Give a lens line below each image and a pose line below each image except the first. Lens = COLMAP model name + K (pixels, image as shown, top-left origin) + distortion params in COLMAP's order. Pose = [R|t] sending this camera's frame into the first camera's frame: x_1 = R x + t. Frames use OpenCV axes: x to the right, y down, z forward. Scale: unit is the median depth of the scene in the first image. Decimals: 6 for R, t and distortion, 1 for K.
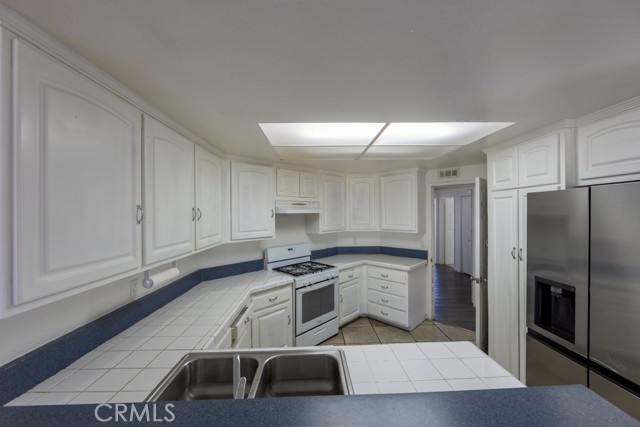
lens RADIAL K [[249.3, 0, 318.7], [0, 249.3, 211.7], [0, 0, 1]] dist [-0.003155, 0.000845]
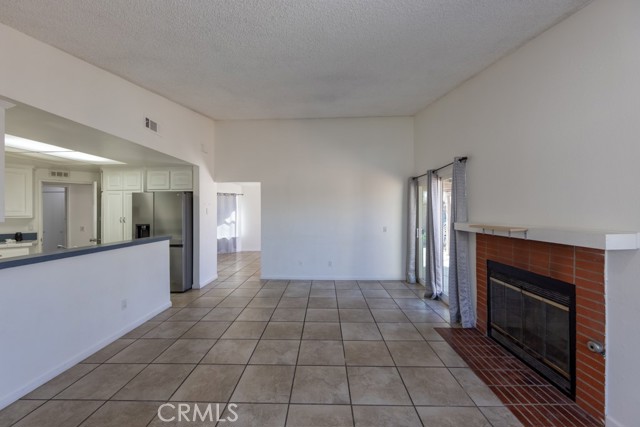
lens RADIAL K [[249.3, 0, 317.3], [0, 249.3, 214.7], [0, 0, 1]] dist [-0.003155, 0.000845]
pose [[0.052222, 0.001797, 0.998634, -1.500306], [0.004246, 0.999989, -0.002022, 0.153889], [-0.998626, 0.004345, 0.052214, -0.956043]]
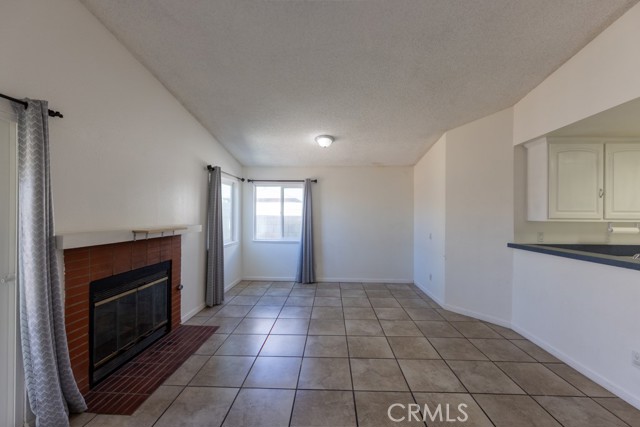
lens RADIAL K [[249.3, 0, 319.9], [0, 249.3, 213.7], [0, 0, 1]] dist [-0.003155, 0.000845]
pose [[-0.069258, 0.004230, -0.997590, 1.070064], [-0.002446, 0.999987, 0.004410, 0.126372], [0.997596, 0.002746, -0.069247, -0.848731]]
